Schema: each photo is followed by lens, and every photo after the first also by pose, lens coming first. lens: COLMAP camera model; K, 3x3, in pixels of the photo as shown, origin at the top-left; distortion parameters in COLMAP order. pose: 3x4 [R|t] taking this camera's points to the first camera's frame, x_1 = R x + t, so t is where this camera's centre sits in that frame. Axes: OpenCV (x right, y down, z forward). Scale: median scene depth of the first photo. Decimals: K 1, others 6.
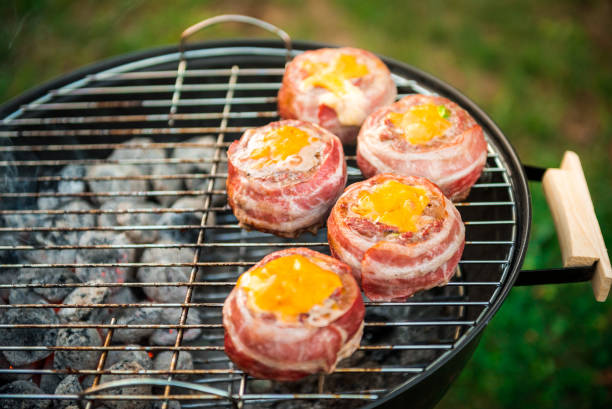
lens RADIAL K [[1141.4, 0, 304.2], [0, 1141.4, 200.4], [0, 0, 1]] dist [0.119578, 0.000000]
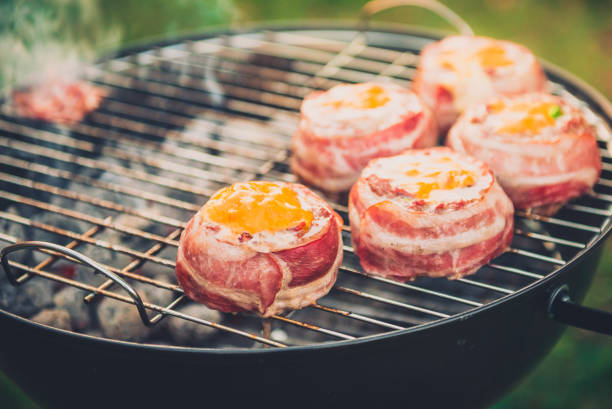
lens RADIAL K [[1286.2, 0, 343.1], [0, 1286.2, 177.8], [0, 0, 1]] dist [0.129036, 0.000000]
pose [[0.896838, 0.236307, -0.373954, 0.366076], [-0.296039, 0.948770, -0.110437, 0.125722], [0.328699, 0.209749, 0.920849, 0.093241]]
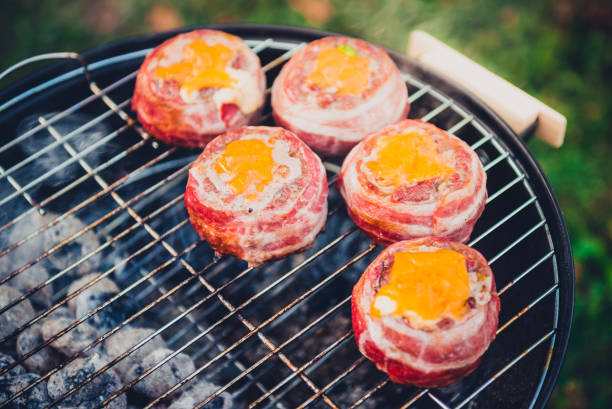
lens RADIAL K [[1223.4, 0, 308.6], [0, 1223.4, 211.6], [0, 0, 1]] dist [0.127489, 0.000000]
pose [[0.726570, -0.504412, 0.466546, -0.463573], [0.445082, 0.862813, 0.239699, -0.231785], [-0.523449, 0.033493, 0.851398, 0.172321]]
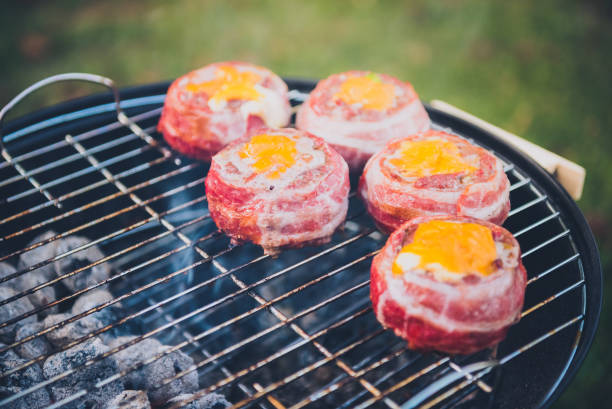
lens RADIAL K [[1141.4, 0, 296.0], [0, 1141.4, 210.1], [0, 0, 1]] dist [0.119578, 0.000000]
pose [[0.756878, -0.311862, 0.574350, -0.547113], [0.383689, 0.923453, -0.004206, 0.003722], [-0.529073, 0.223555, 0.818599, 0.283538]]
